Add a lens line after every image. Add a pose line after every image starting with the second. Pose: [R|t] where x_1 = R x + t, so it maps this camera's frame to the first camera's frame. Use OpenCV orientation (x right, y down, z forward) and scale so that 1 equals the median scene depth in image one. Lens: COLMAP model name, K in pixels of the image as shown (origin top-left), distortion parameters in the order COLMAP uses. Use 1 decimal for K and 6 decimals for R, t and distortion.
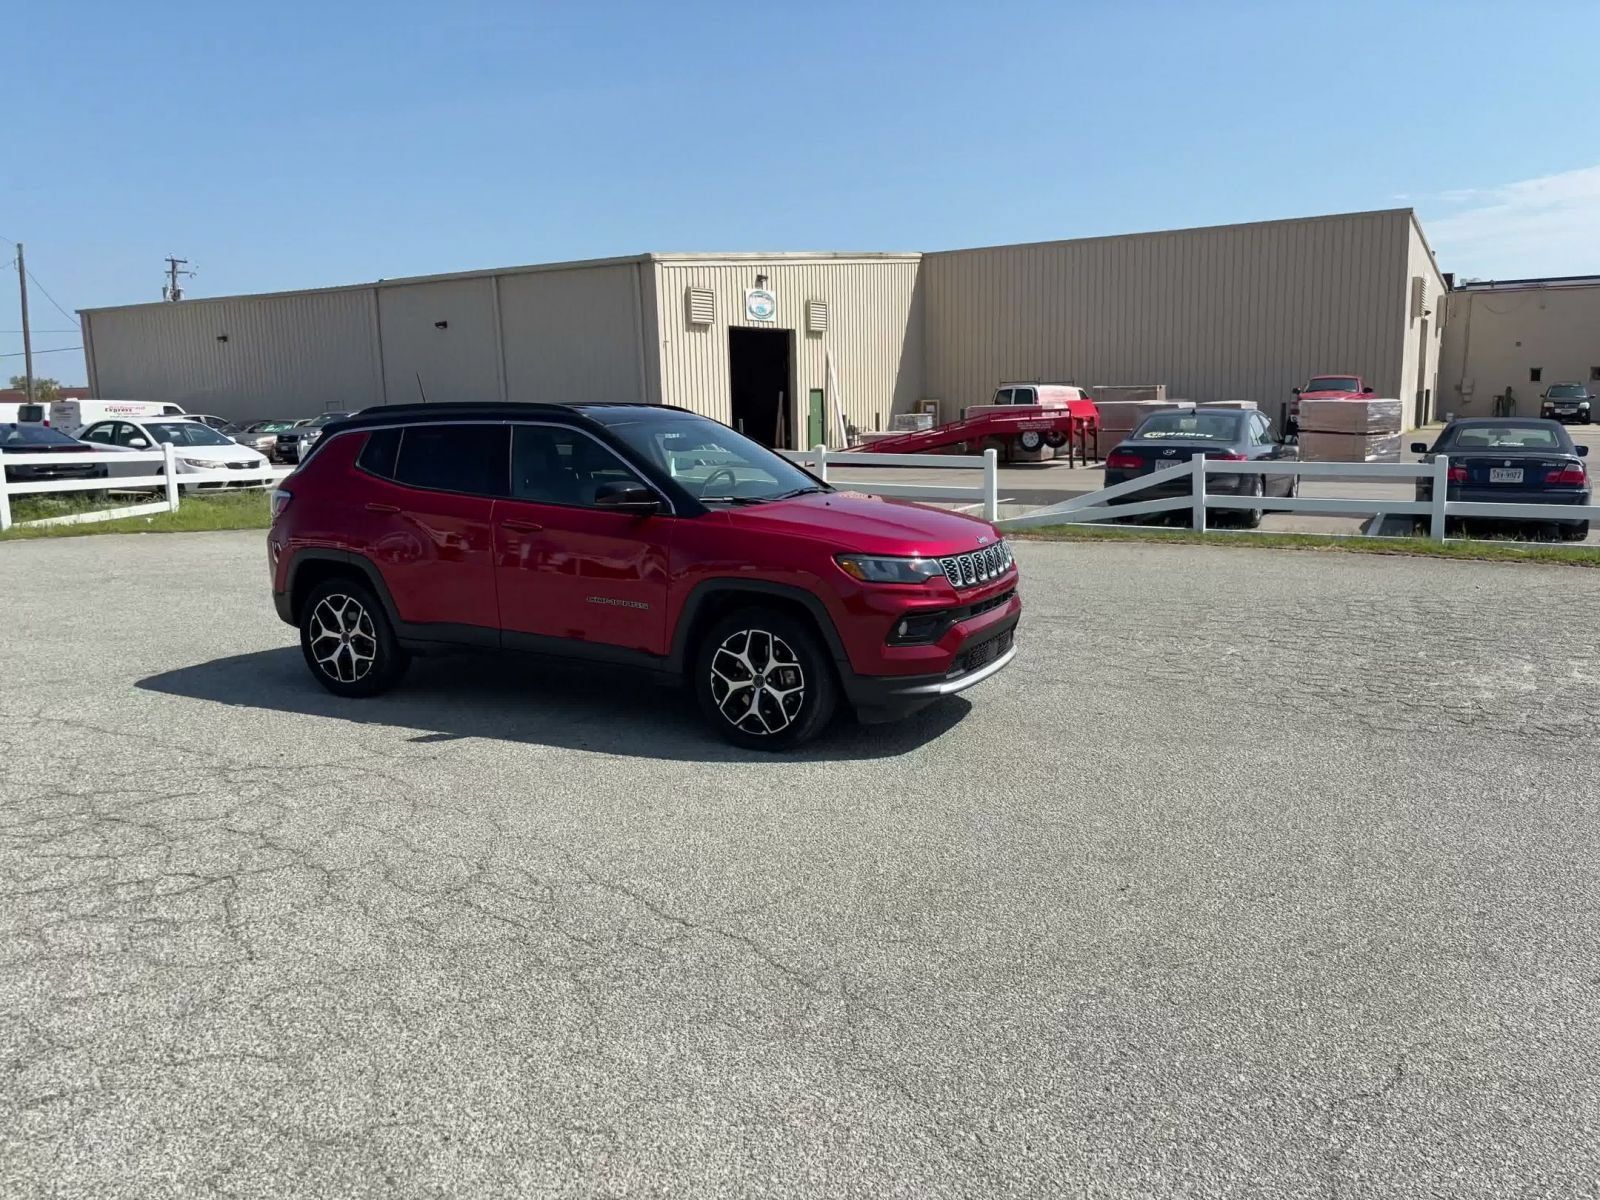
lens RADIAL K [[1208.1, 0, 789.2], [0, 1208.1, 597.5], [0, 0, 1]] dist [0.037839, -0.046575]
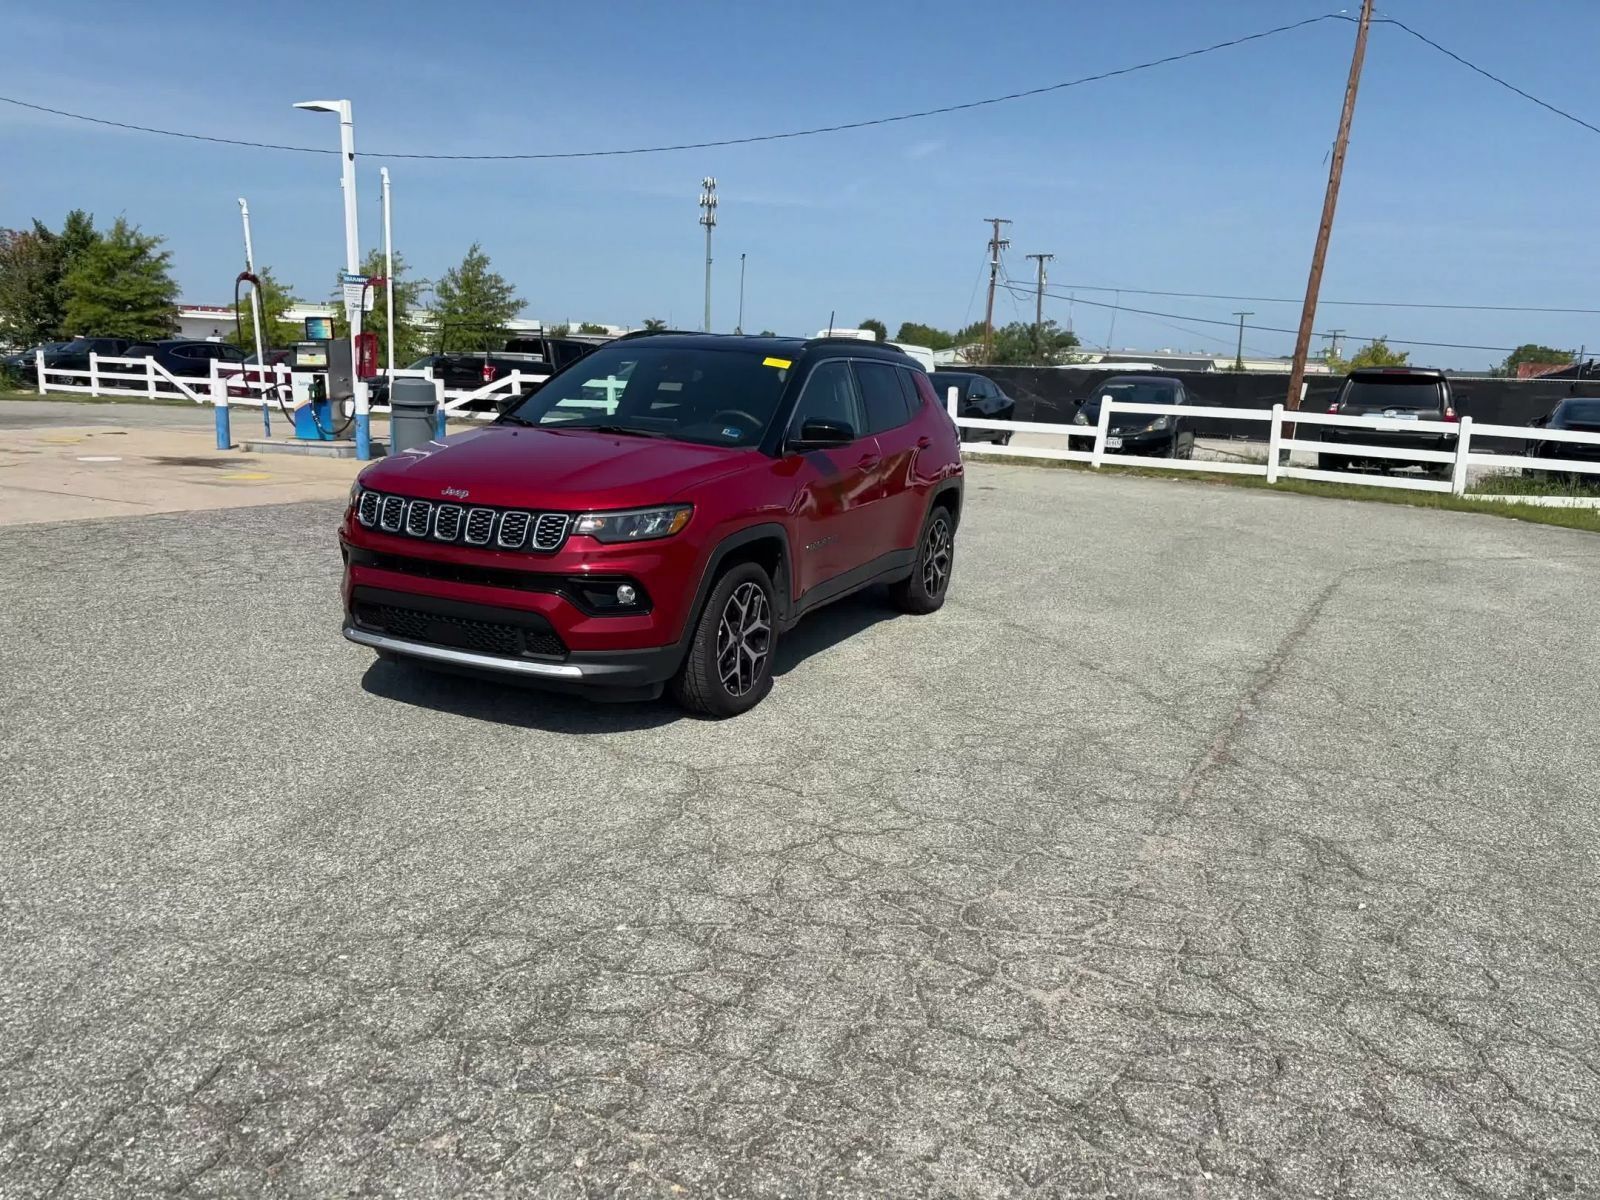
lens RADIAL K [[1208.1, 0, 795.0], [0, 1208.1, 610.4], [0, 0, 1]] dist [0.037839, -0.046575]
pose [[0.019815, 0.213011, -0.976849, 0.808114], [-0.198711, 0.958388, 0.204955, -0.152666], [0.979858, 0.190049, 0.061318, 1.000814]]
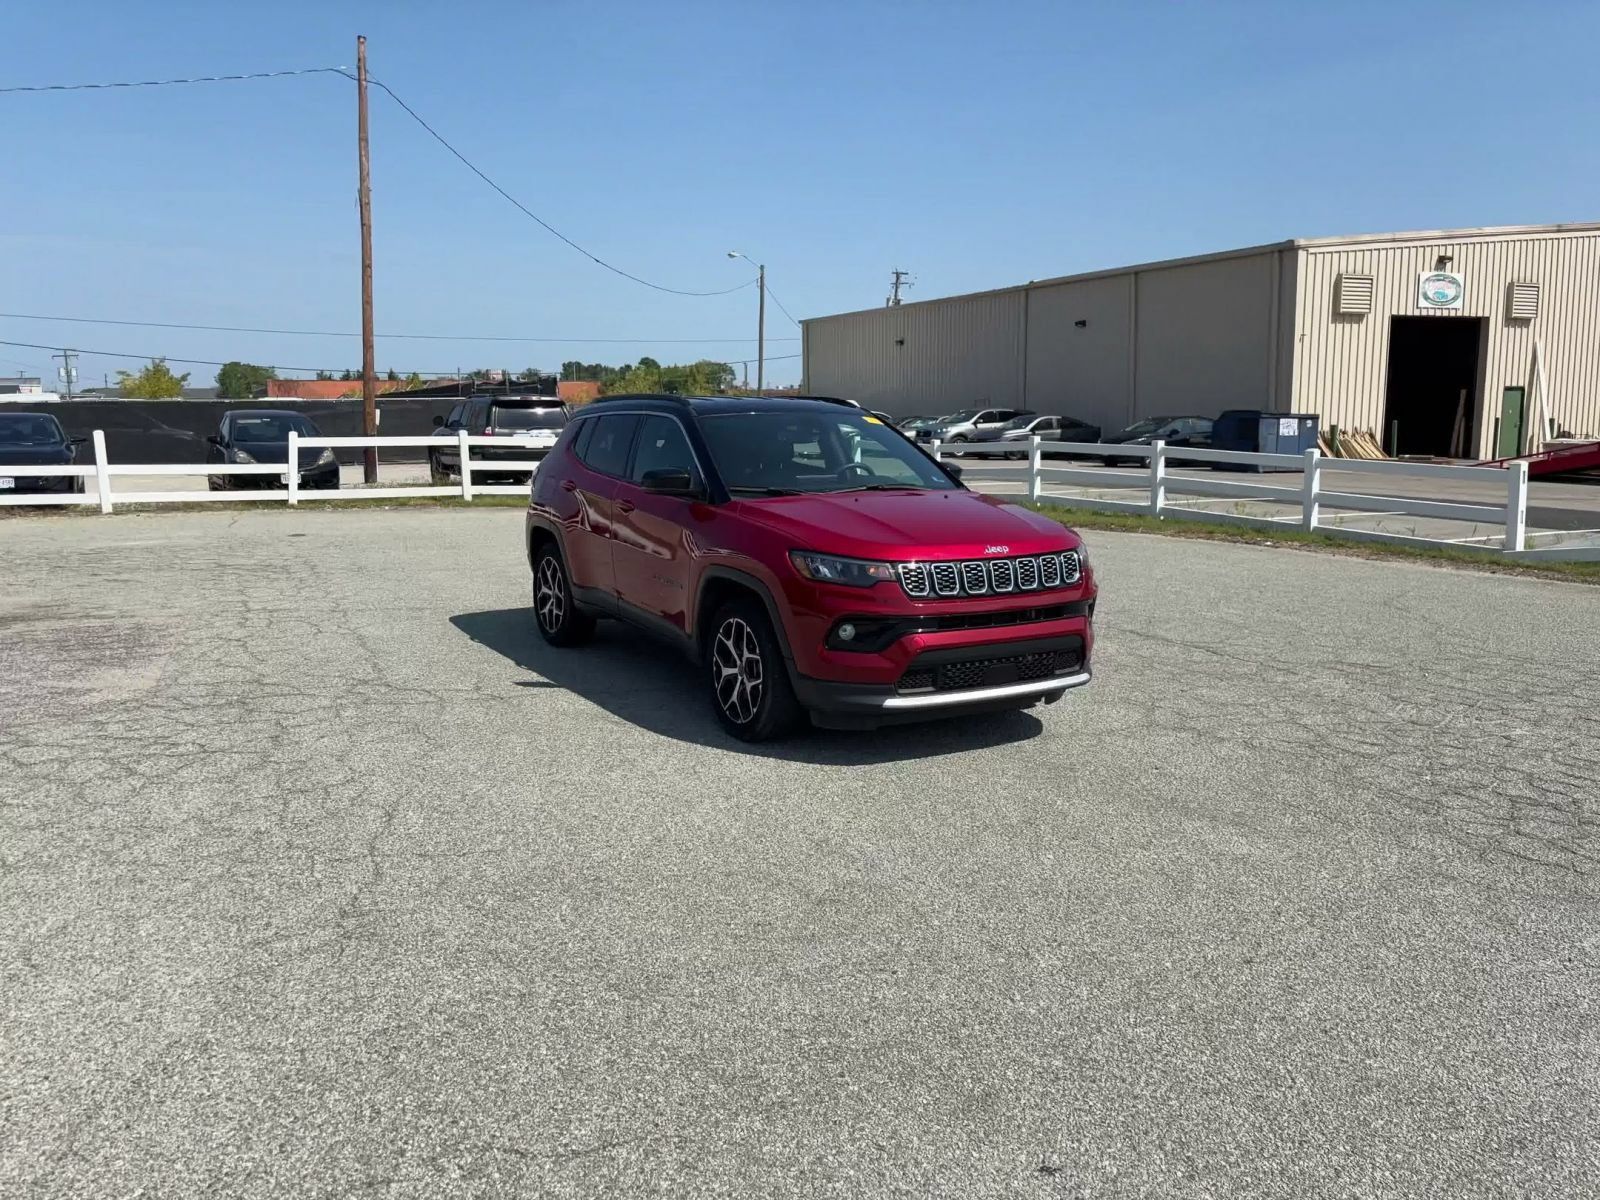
lens RADIAL K [[1208.1, 0, 785.3], [0, 1208.1, 587.9], [0, 0, 1]] dist [0.037839, -0.046575]
pose [[0.835904, 0.093780, -0.540805, 0.438281], [-0.097415, 0.995001, 0.021972, -0.019977], [0.540162, 0.034316, 0.840861, 0.133673]]
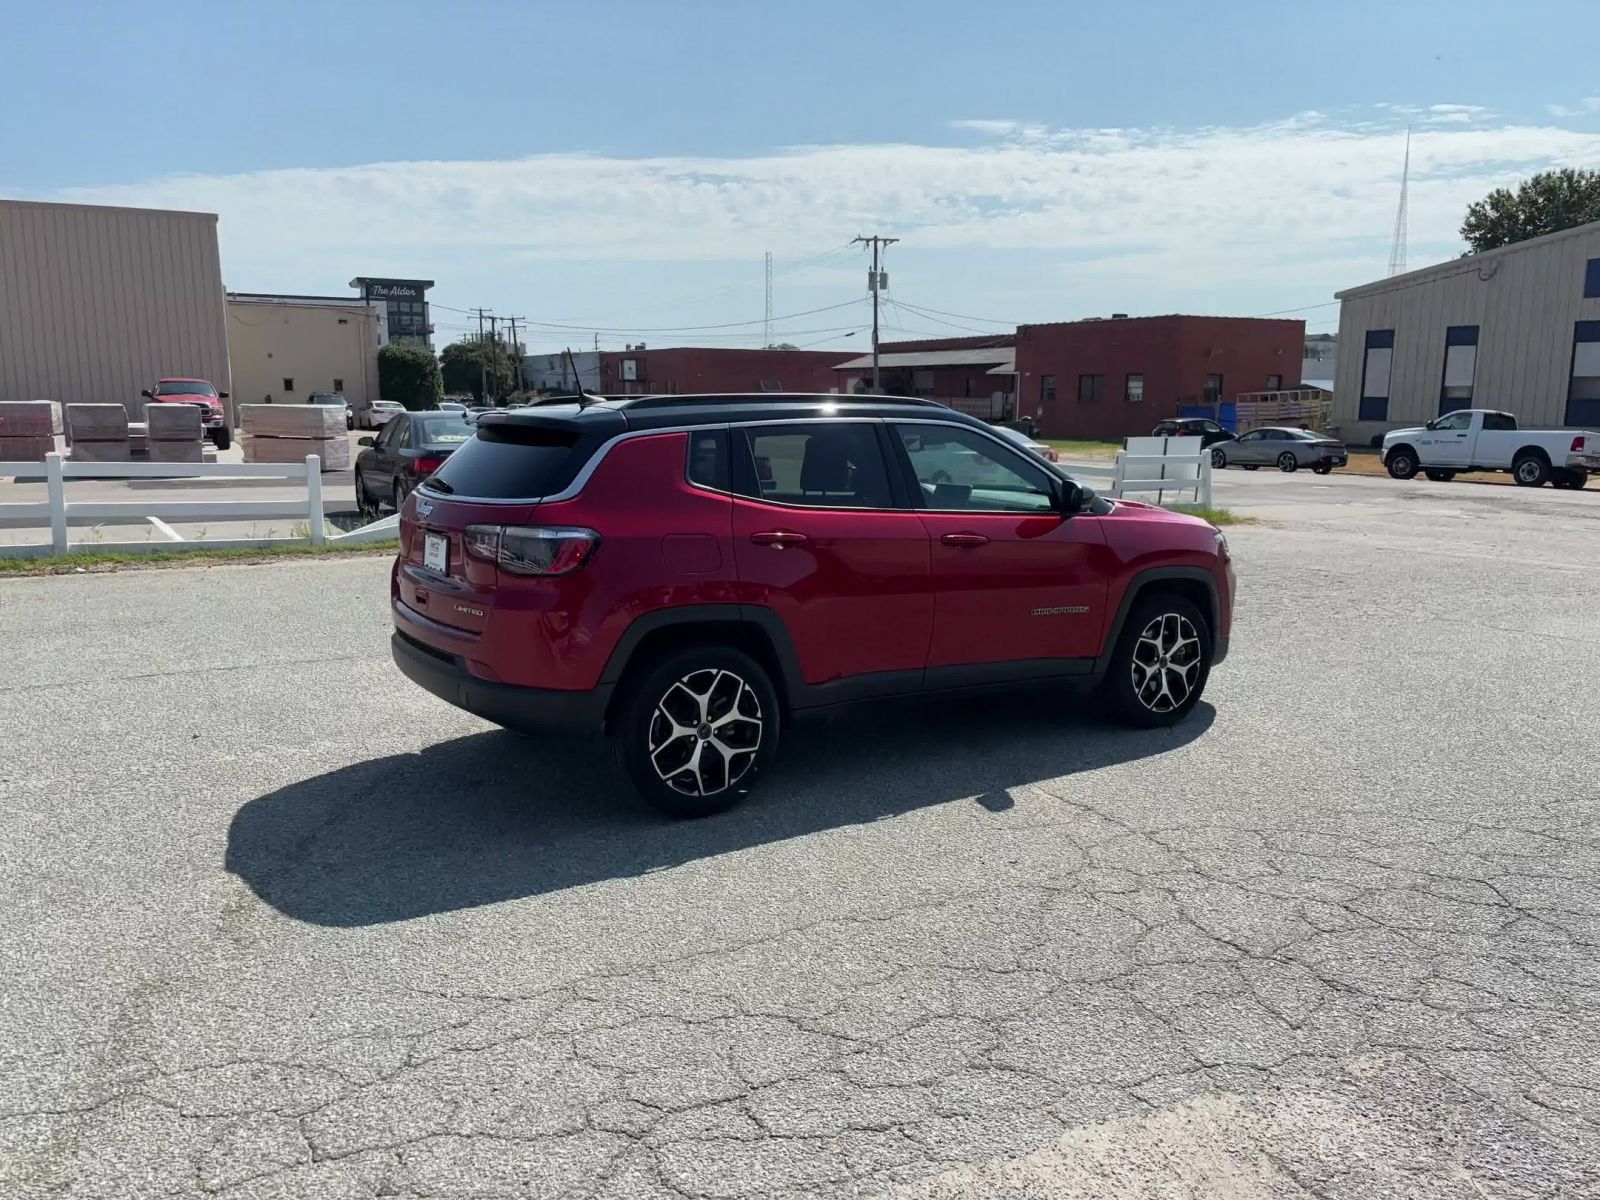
lens RADIAL K [[1208.1, 0, 786.3], [0, 1208.1, 611.4], [0, 0, 1]] dist [0.037839, -0.046575]
pose [[0.509648, -0.126512, 0.851031, -0.889574], [0.121398, 0.989809, 0.074442, -0.077377], [-0.851776, 0.065374, 0.519812, 0.579011]]
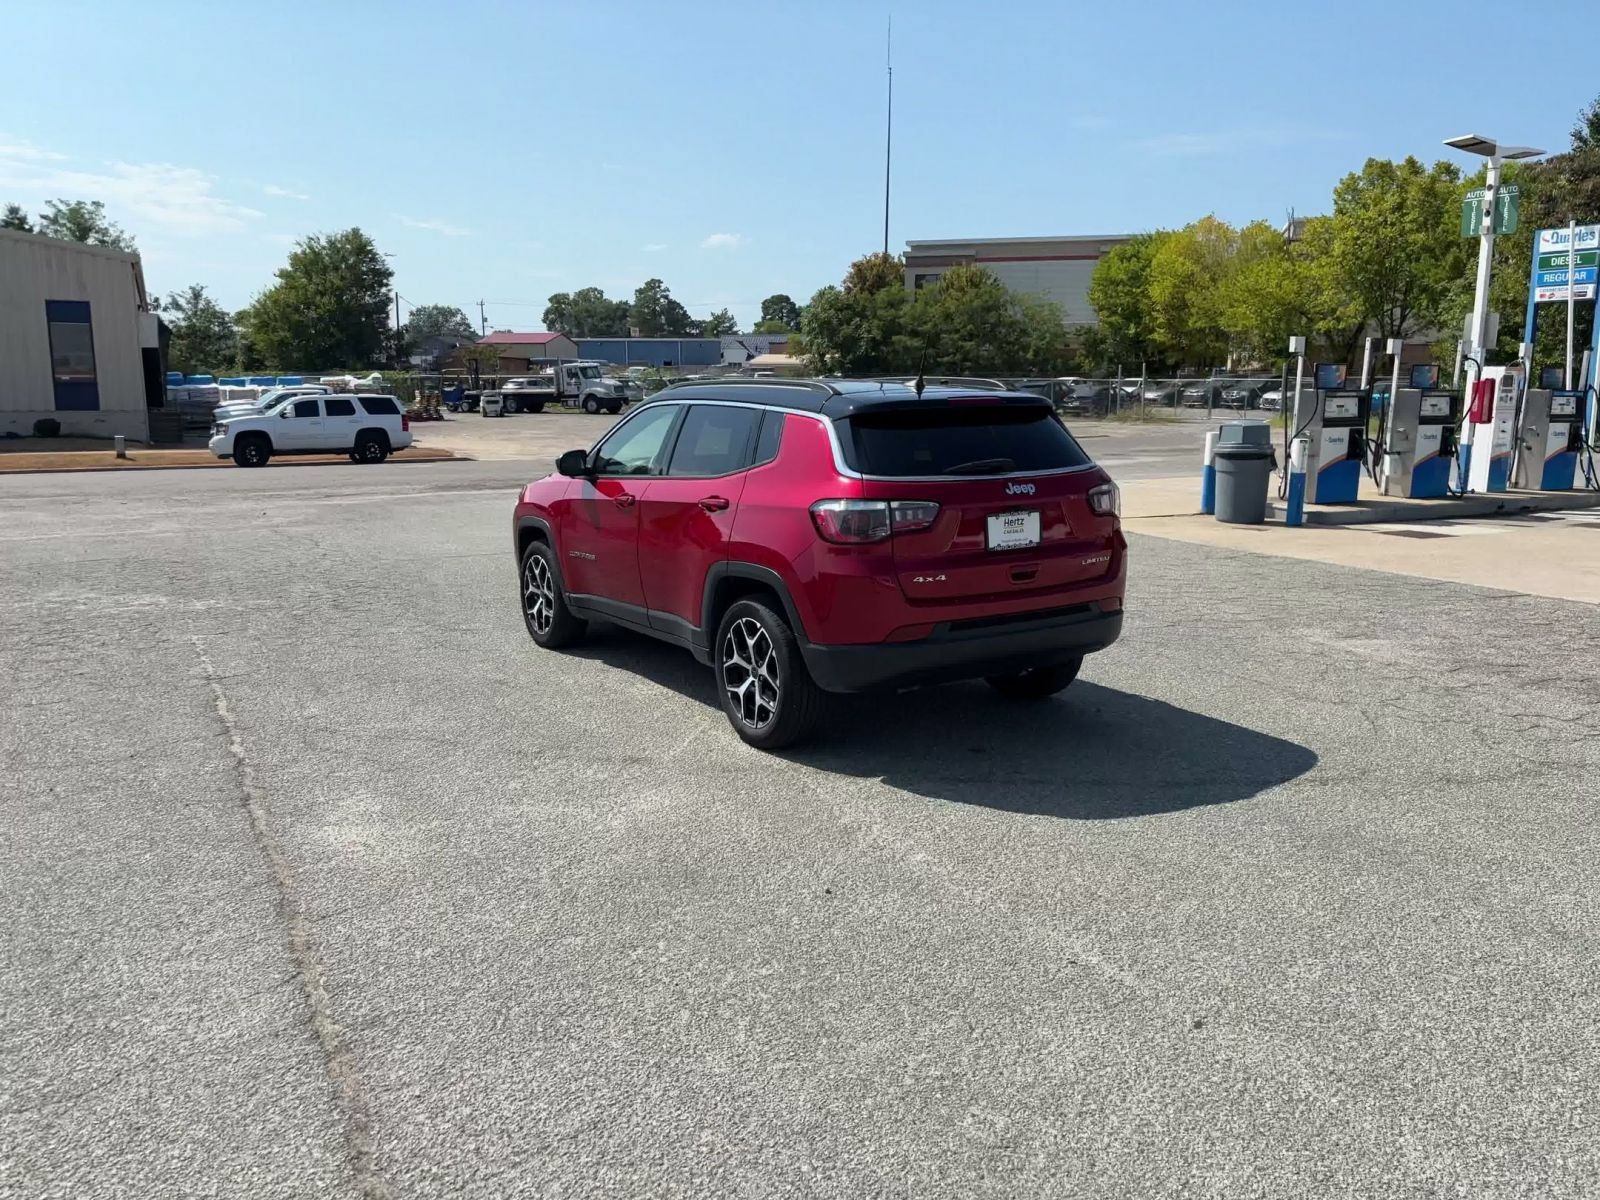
lens RADIAL K [[1208.1, 0, 787.5], [0, 1208.1, 596.2], [0, 0, 1]] dist [0.037839, -0.046575]
pose [[-0.851017, -0.071029, 0.520313, -0.662374], [0.099928, 0.950803, 0.293238, -0.271487], [-0.515543, 0.301544, -0.802051, 1.771008]]
